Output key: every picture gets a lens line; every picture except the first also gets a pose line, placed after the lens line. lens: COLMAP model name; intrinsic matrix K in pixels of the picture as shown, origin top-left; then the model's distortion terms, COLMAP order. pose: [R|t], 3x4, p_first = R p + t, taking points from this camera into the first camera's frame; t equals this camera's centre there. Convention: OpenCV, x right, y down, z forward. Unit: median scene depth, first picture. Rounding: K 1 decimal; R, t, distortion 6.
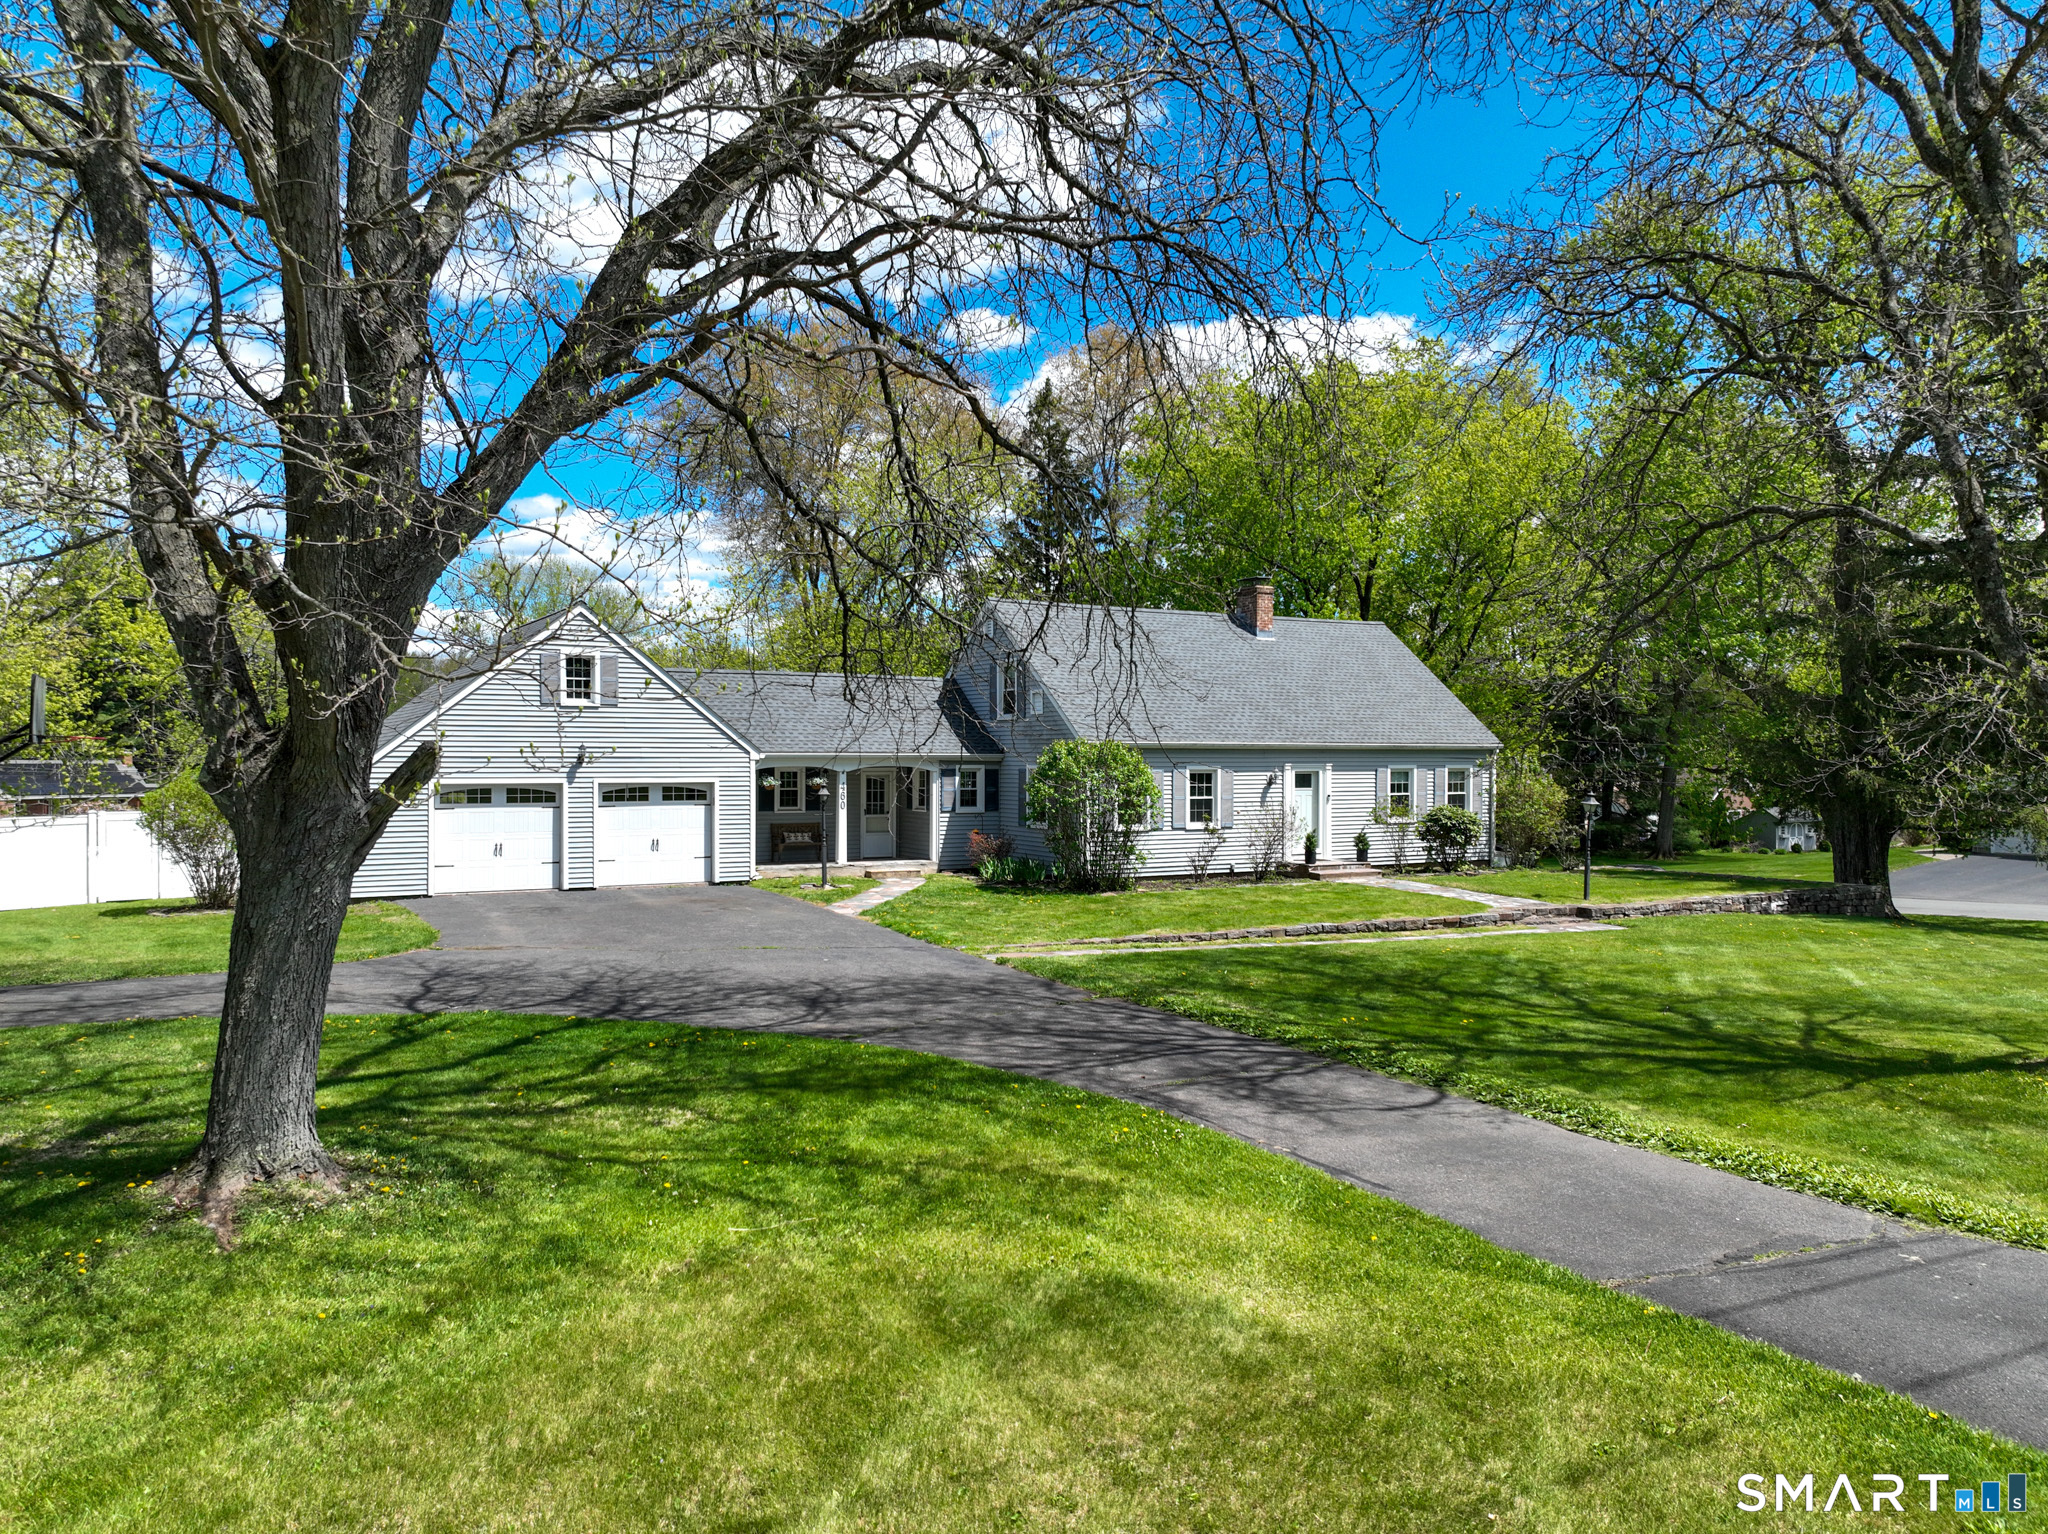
lens RADIAL K [[1450.3, 0, 1024.0], [0, 1450.3, 767.0], [0, 0, 1]] dist [-0.002625, -0.000943]
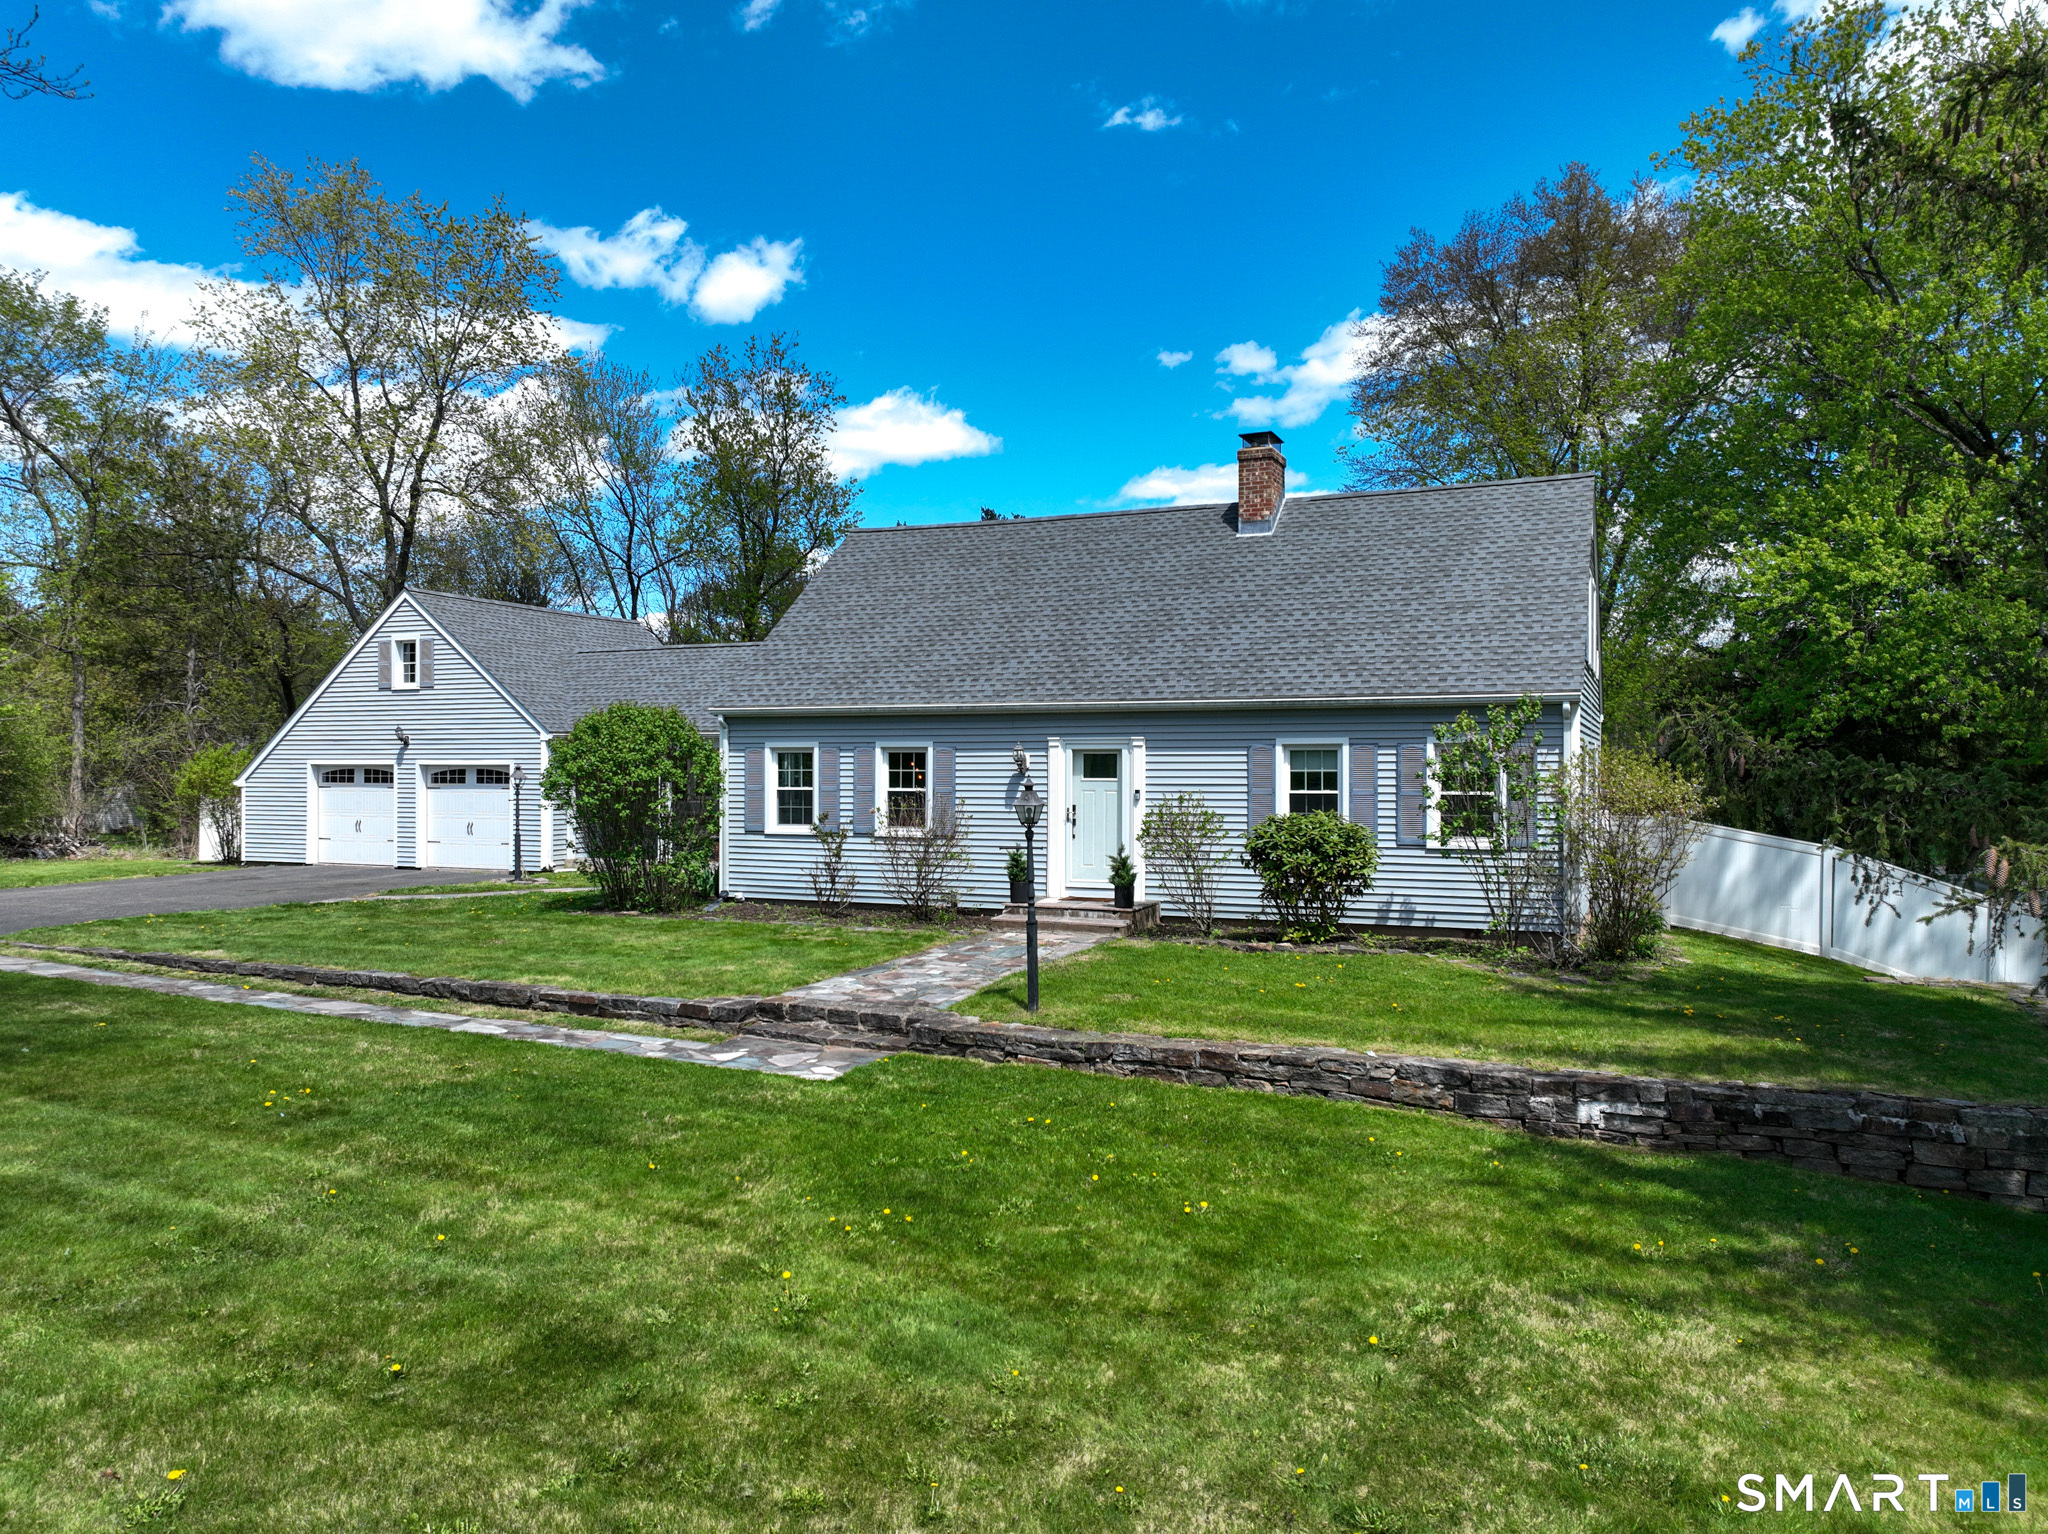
lens RADIAL K [[1450.3, 0, 1024.0], [0, 1450.3, 767.0], [0, 0, 1]] dist [-0.002625, -0.000943]
pose [[0.596938, 0.000820, -0.802287, 0.733788], [-0.001393, 0.999999, -0.000015, 0.011481], [0.802286, 0.001126, 0.596939, 0.695572]]
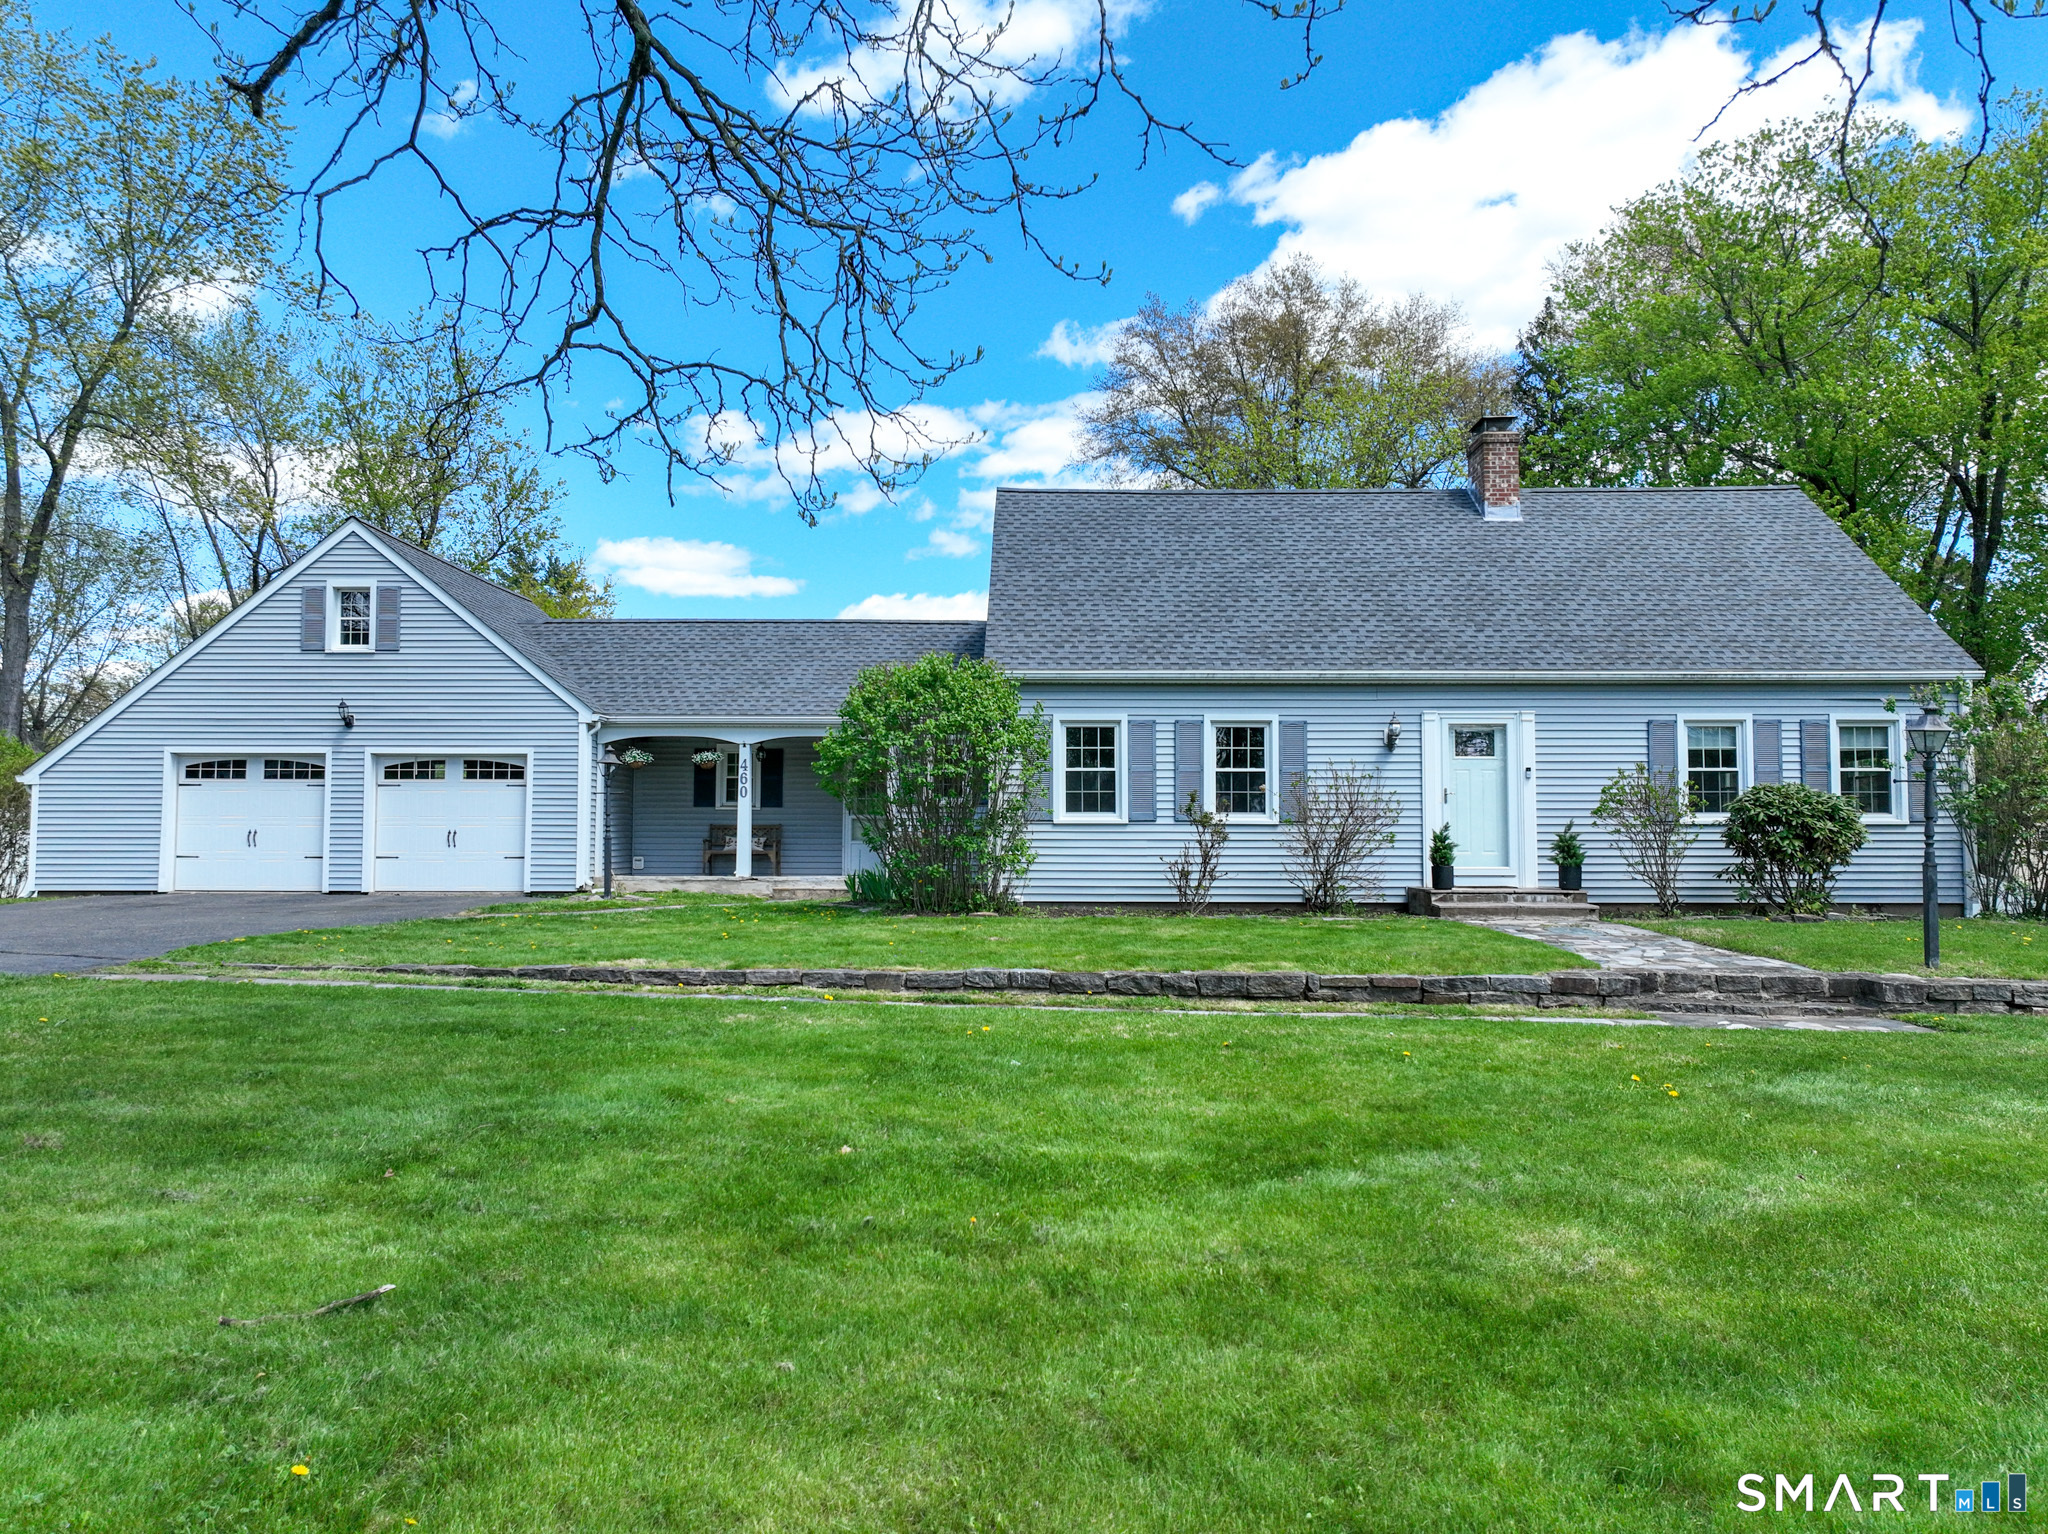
lens RADIAL K [[1450.3, 0, 1024.0], [0, 1450.3, 767.0], [0, 0, 1]] dist [-0.002625, -0.000943]
pose [[0.858919, -0.024451, -0.511528, 0.366733], [-0.003156, 0.998588, -0.053032, 0.054364], [0.512102, 0.047165, 0.857629, 0.498024]]
